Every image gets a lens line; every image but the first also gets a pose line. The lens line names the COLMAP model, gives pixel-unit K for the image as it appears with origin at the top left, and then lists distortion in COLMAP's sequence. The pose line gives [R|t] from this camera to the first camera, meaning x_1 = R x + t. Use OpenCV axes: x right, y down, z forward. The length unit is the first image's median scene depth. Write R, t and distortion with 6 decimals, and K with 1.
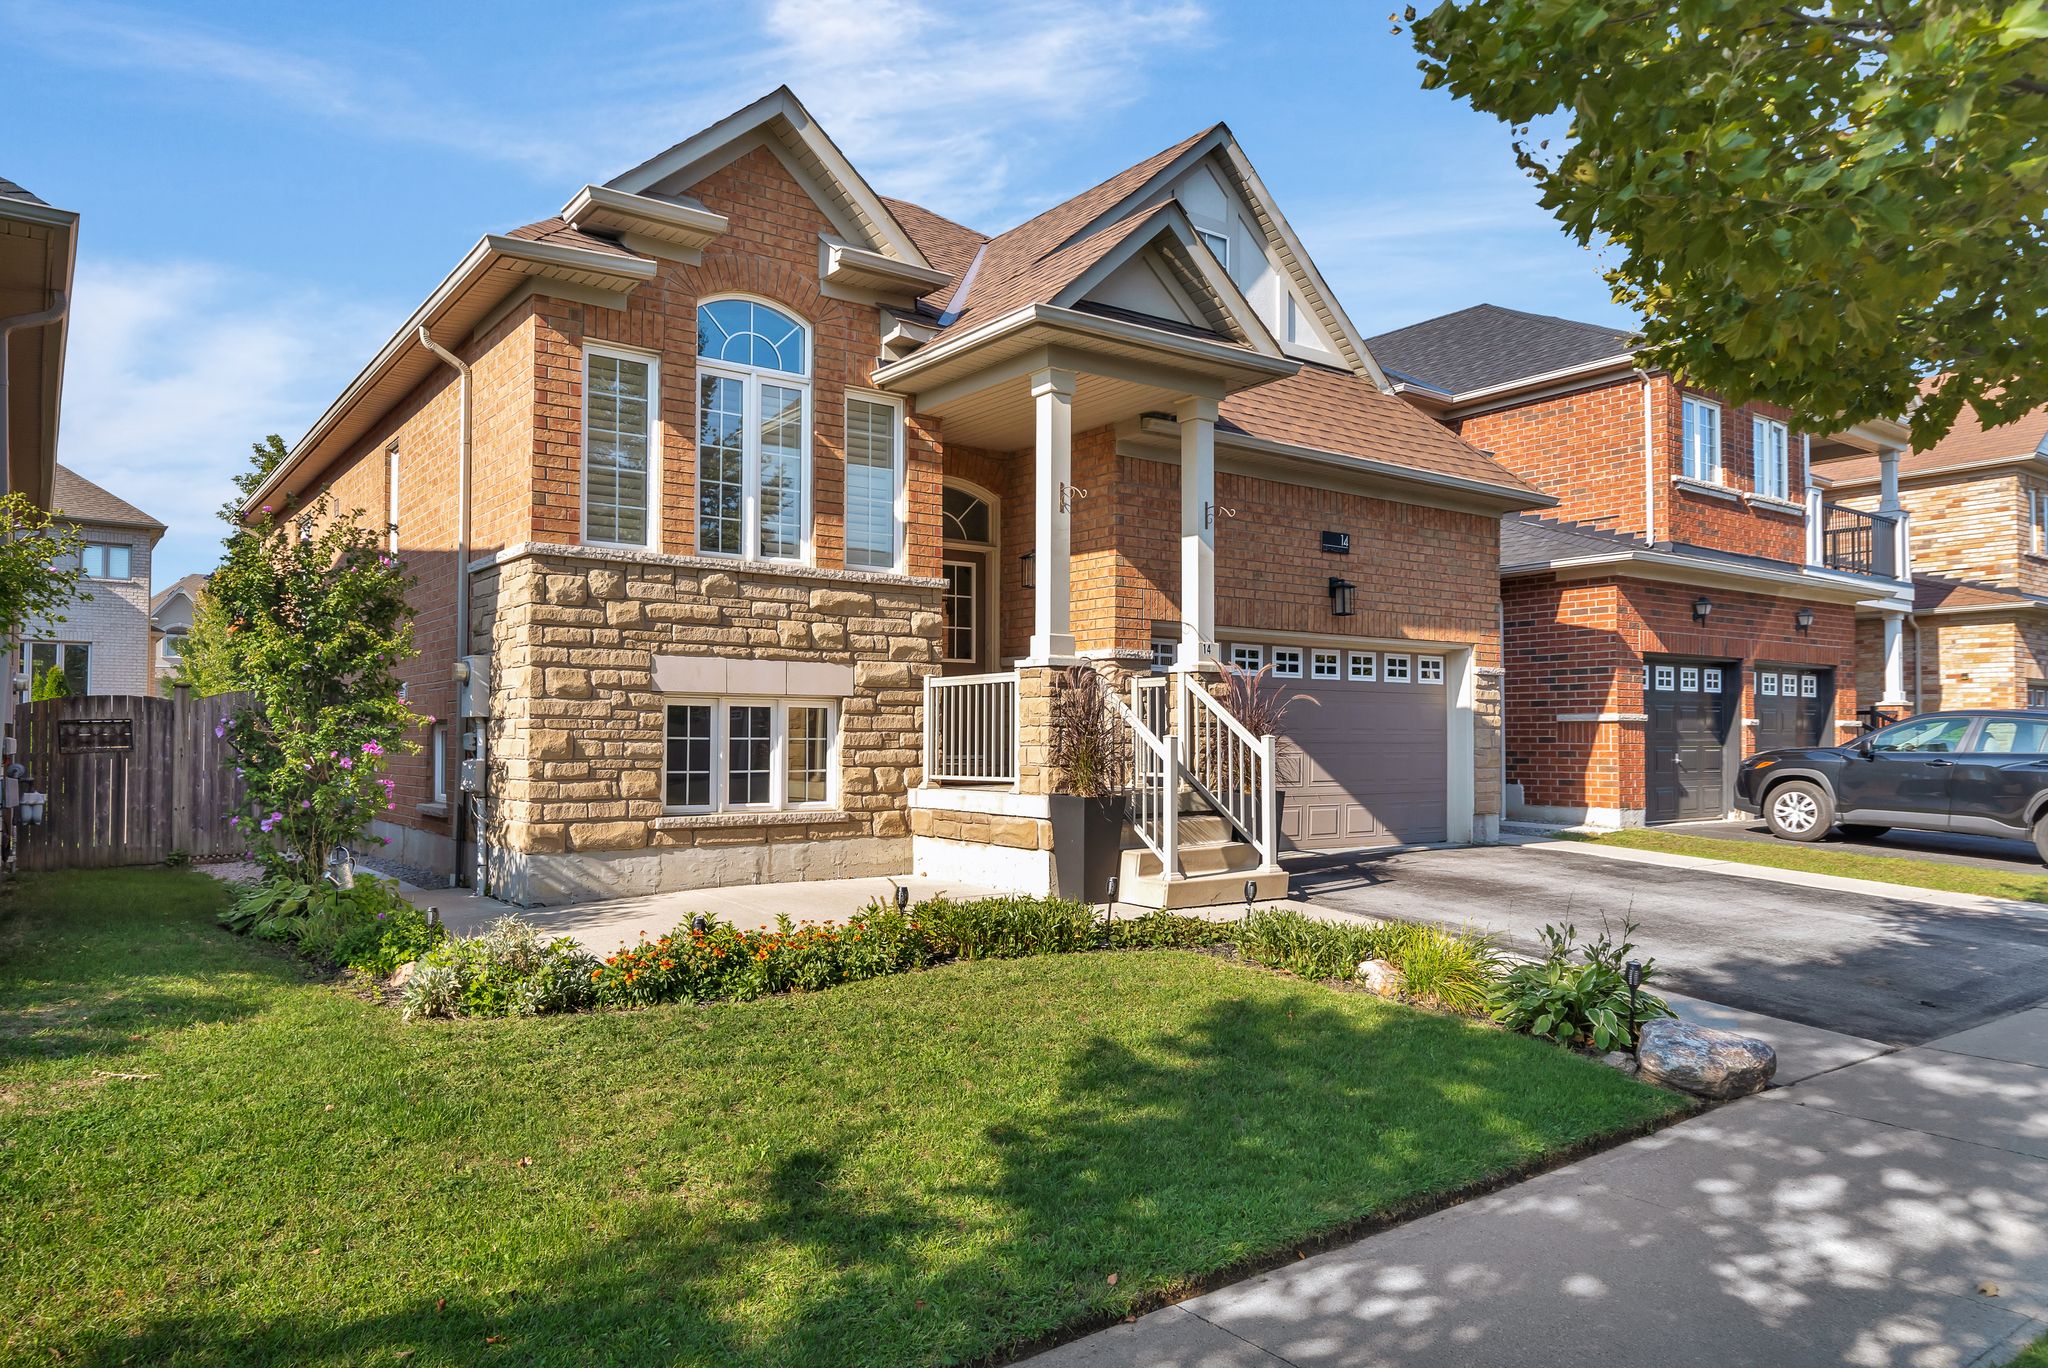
lens RADIAL K [[990.9, 0, 1049.9], [0, 990.9, 694.9], [0, 0, 1]] dist [0.003721, 0.000538]
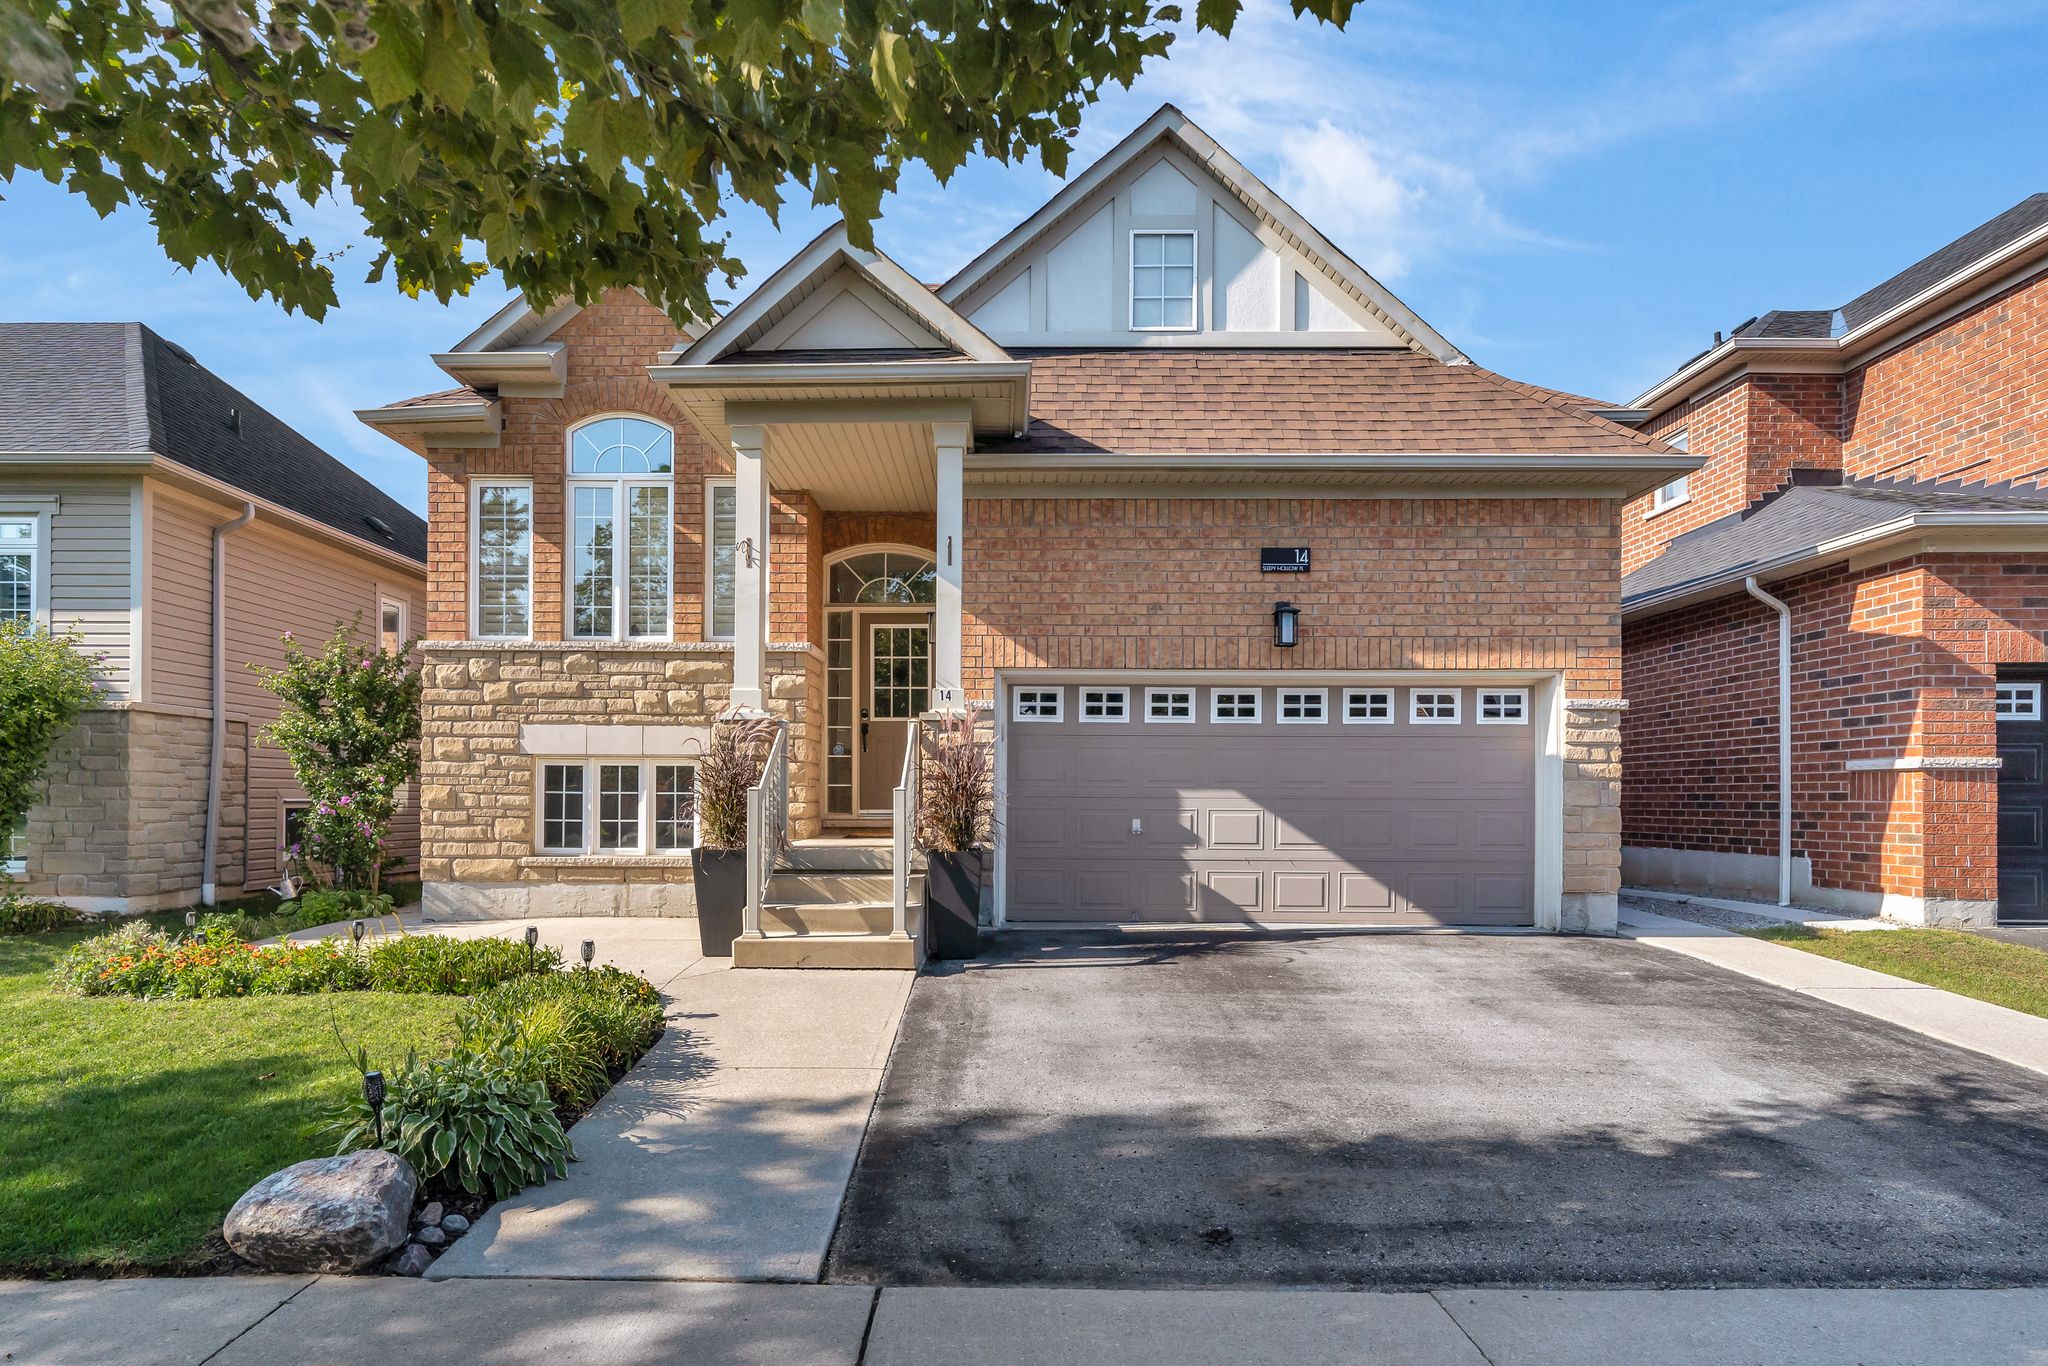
lens RADIAL K [[906.3, 0, 1019.7], [0, 906.3, 777.1], [0, 0, 1]] dist [0.002727, -0.000128]
pose [[0.872369, -0.010736, -0.488731, 0.604279], [0.020793, 0.999669, 0.015154, 0.018178], [0.488406, -0.023382, 0.872303, 0.280729]]
